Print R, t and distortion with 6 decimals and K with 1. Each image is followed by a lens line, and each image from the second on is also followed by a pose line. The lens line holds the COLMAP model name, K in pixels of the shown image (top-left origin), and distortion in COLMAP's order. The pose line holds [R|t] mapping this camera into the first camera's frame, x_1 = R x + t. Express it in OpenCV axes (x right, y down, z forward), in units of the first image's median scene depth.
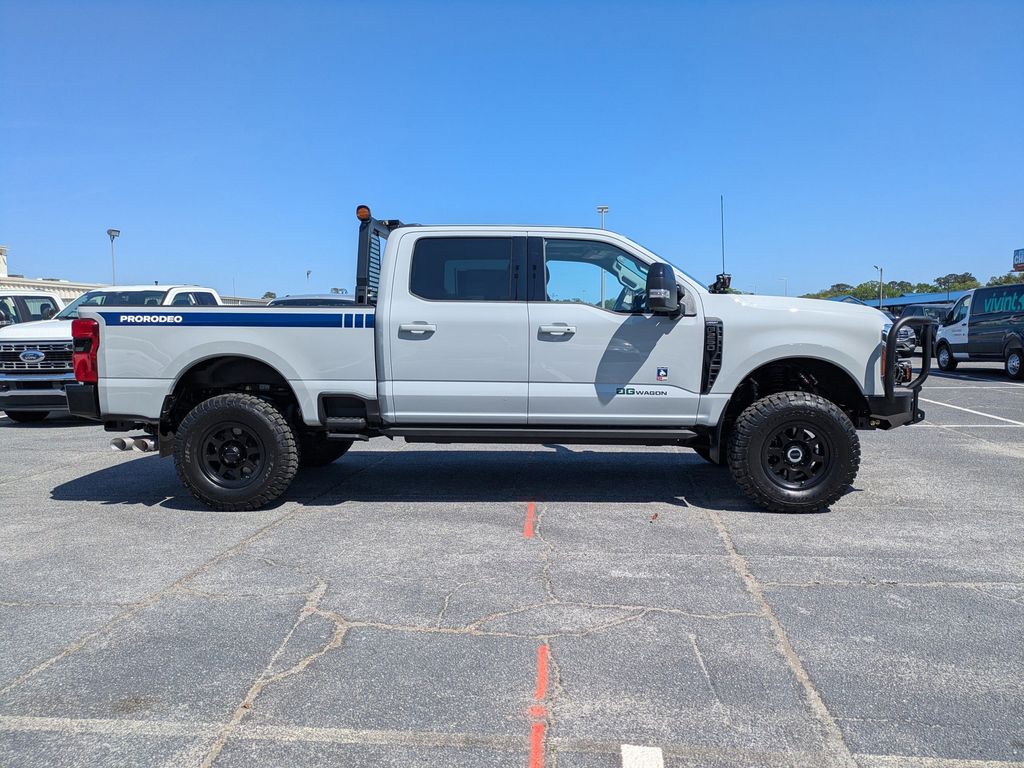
lens RADIAL K [[774.3, 0, 517.0], [0, 774.3, 395.0], [0, 0, 1]] dist [0.027412, -0.001626]
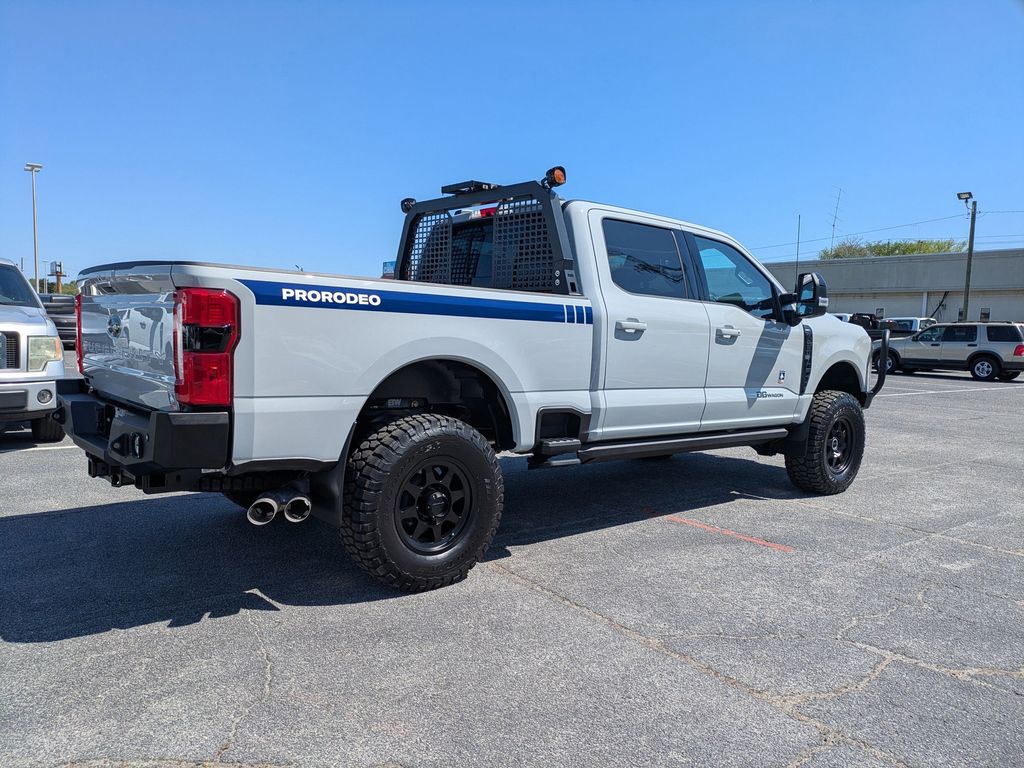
lens RADIAL K [[765.9, 0, 497.7], [0, 765.9, 388.5], [0, 0, 1]] dist [0.023659, -0.004344]
pose [[0.736984, -0.023780, 0.675492, -0.792729], [0.022297, 0.999692, 0.010866, -0.031052], [-0.675542, 0.007053, 0.737287, 0.484181]]
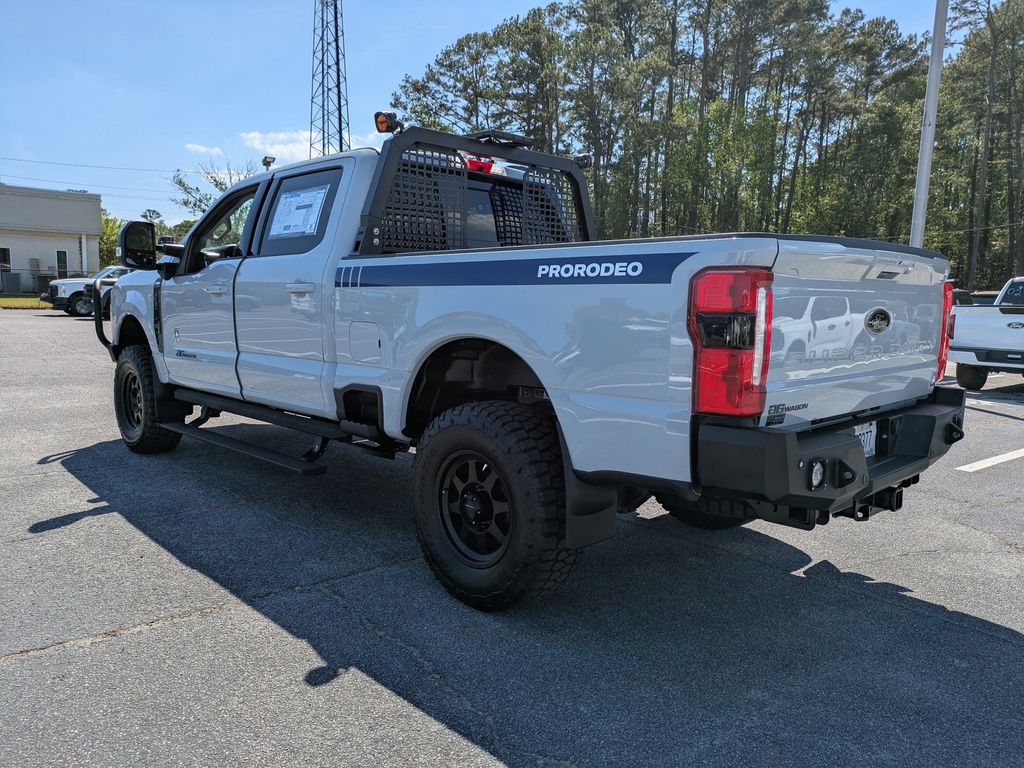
lens RADIAL K [[755.6, 0, 518.1], [0, 755.6, 378.0], [0, 0, 1]] dist [0.028086, -0.000355]
pose [[-0.735707, -0.079776, 0.672586, -0.755349], [0.045124, 0.985060, 0.166197, -0.143892], [-0.675796, 0.152622, -0.721115, 1.749098]]
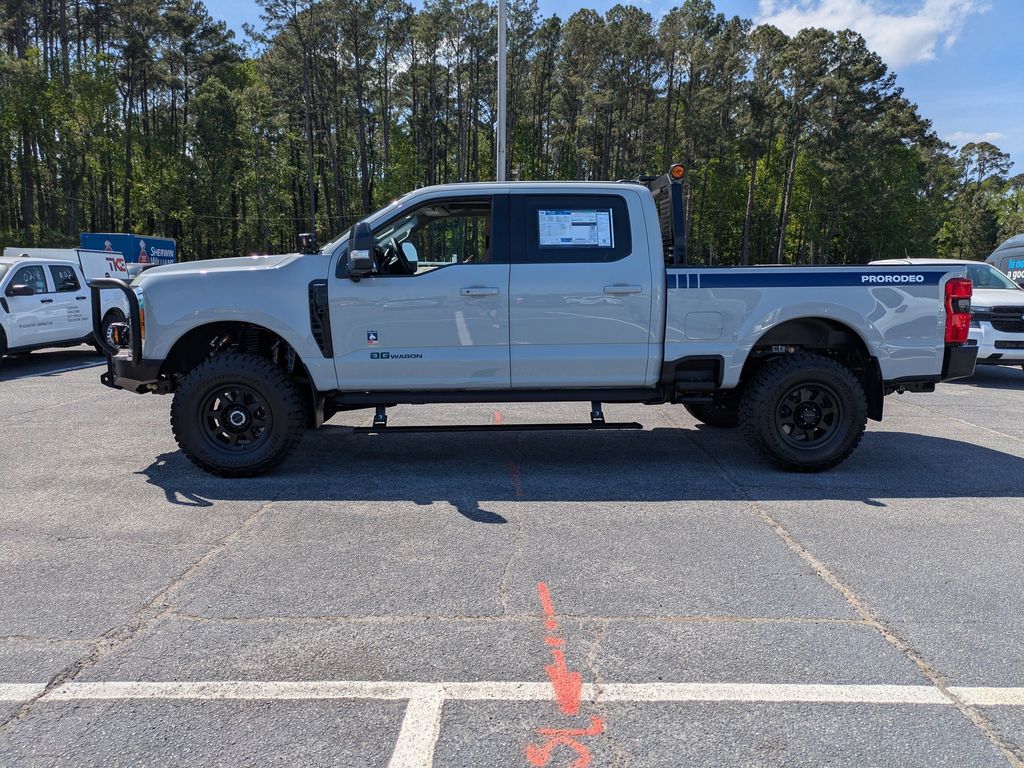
lens RADIAL K [[755.6, 0, 518.1], [0, 755.6, 378.0], [0, 0, 1]] dist [0.028086, -0.000355]
pose [[-0.994324, 0.016558, -0.105100, 0.122818], [-0.006564, 0.976388, 0.215922, -0.212616], [0.106194, 0.215387, -0.970738, 2.282314]]
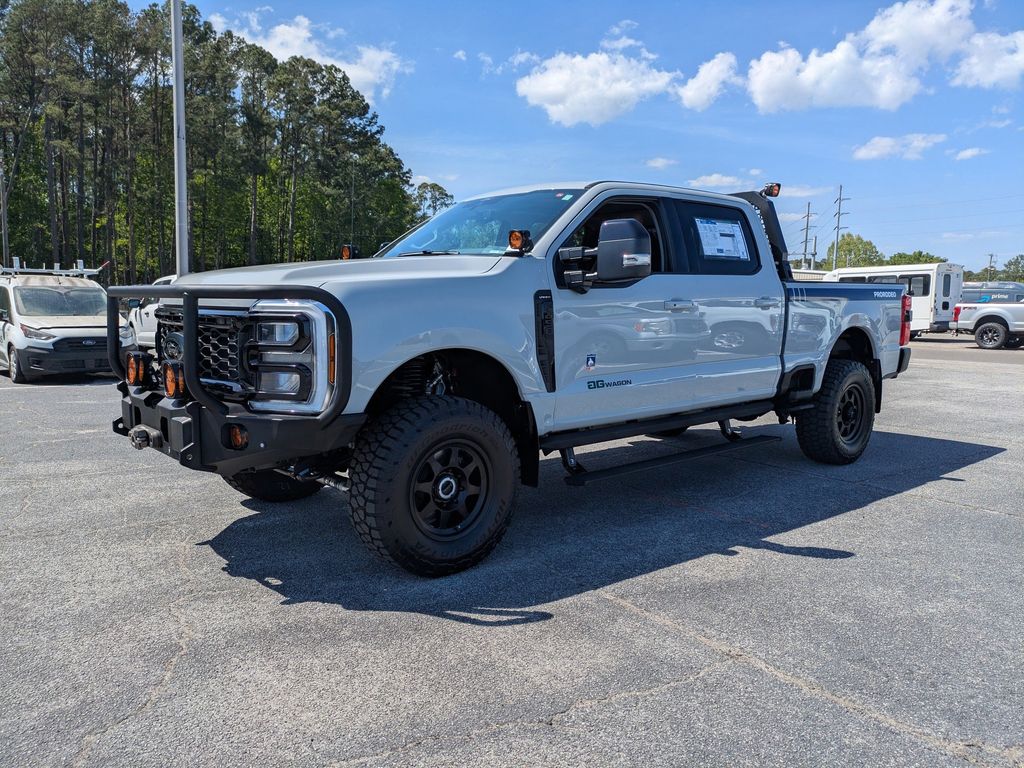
lens RADIAL K [[761.2, 0, 508.3], [0, 761.2, 368.4], [0, 0, 1]] dist [0.032428, -0.005012]
pose [[-0.727802, 0.061476, -0.683027, 0.779406], [-0.063205, 0.985722, 0.156067, -0.164913], [0.682869, 0.156757, -0.713525, 1.826230]]
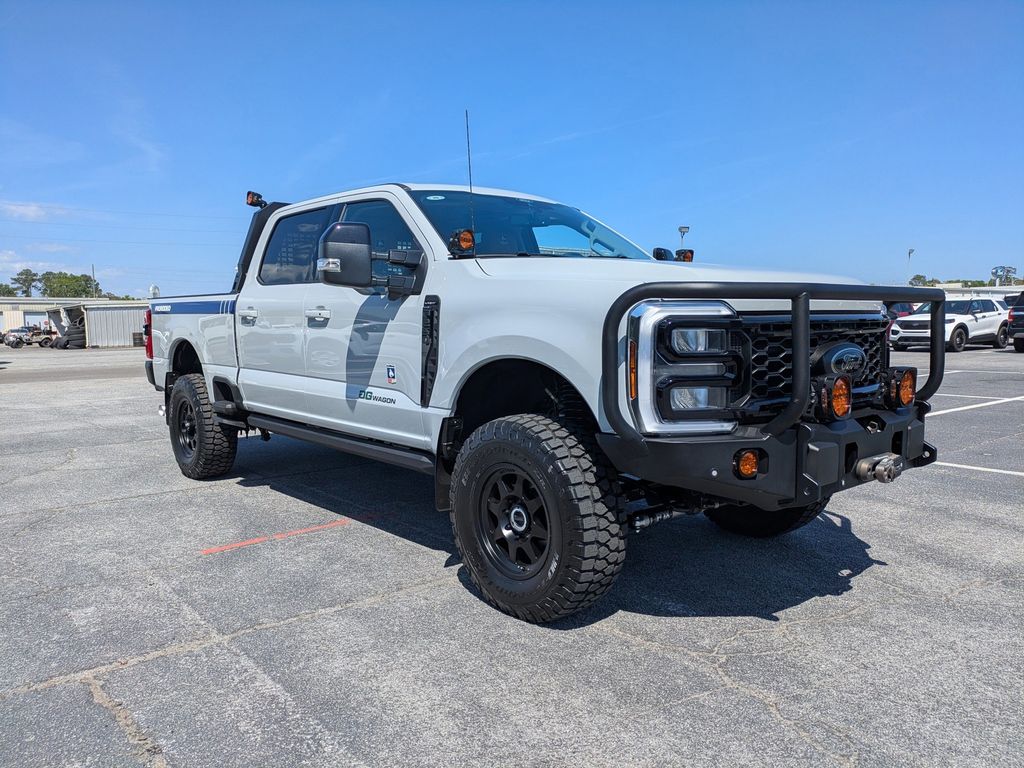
lens RADIAL K [[765.9, 0, 497.7], [0, 765.9, 388.5], [0, 0, 1]] dist [0.023659, -0.004344]
pose [[0.687333, 0.061146, -0.723765, 0.764846], [-0.054862, 0.997974, 0.032211, -0.042143], [0.724268, 0.017568, 0.689295, 0.570949]]
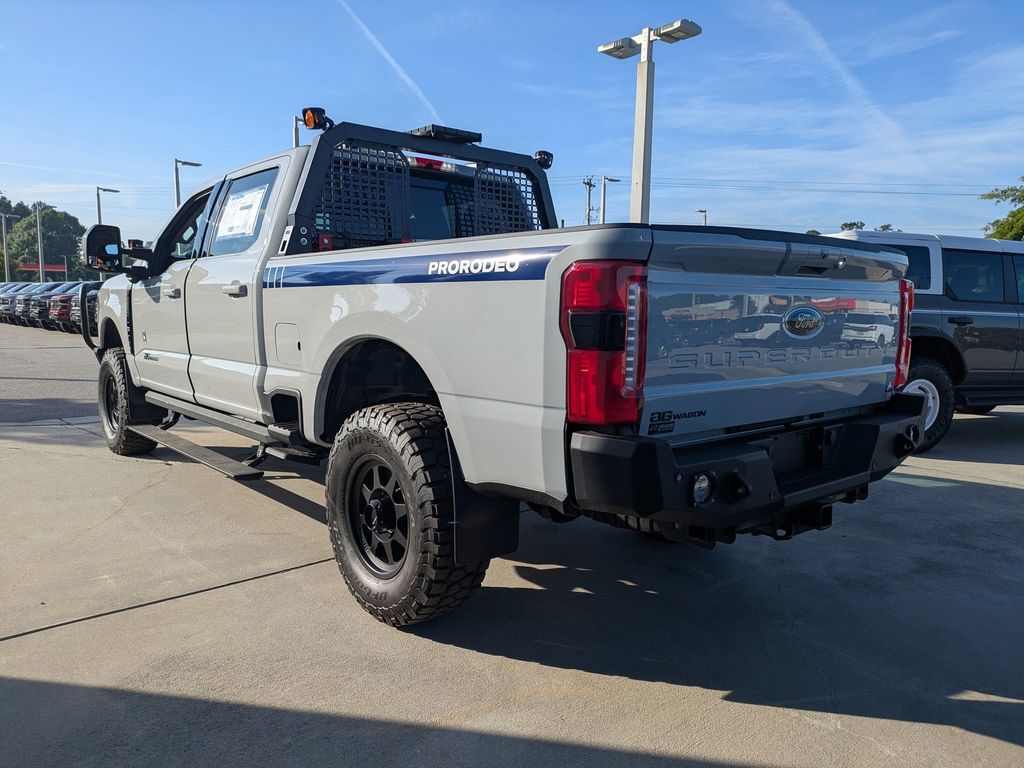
lens RADIAL K [[744.3, 0, 500.9], [0, 744.3, 387.5], [0, 0, 1]] dist [0.035250, -0.001002]
pose [[-0.680354, -0.087346, 0.727660, -0.799070], [0.054073, 0.984184, 0.168696, -0.132229], [-0.730886, 0.154120, -0.664870, 1.654332]]
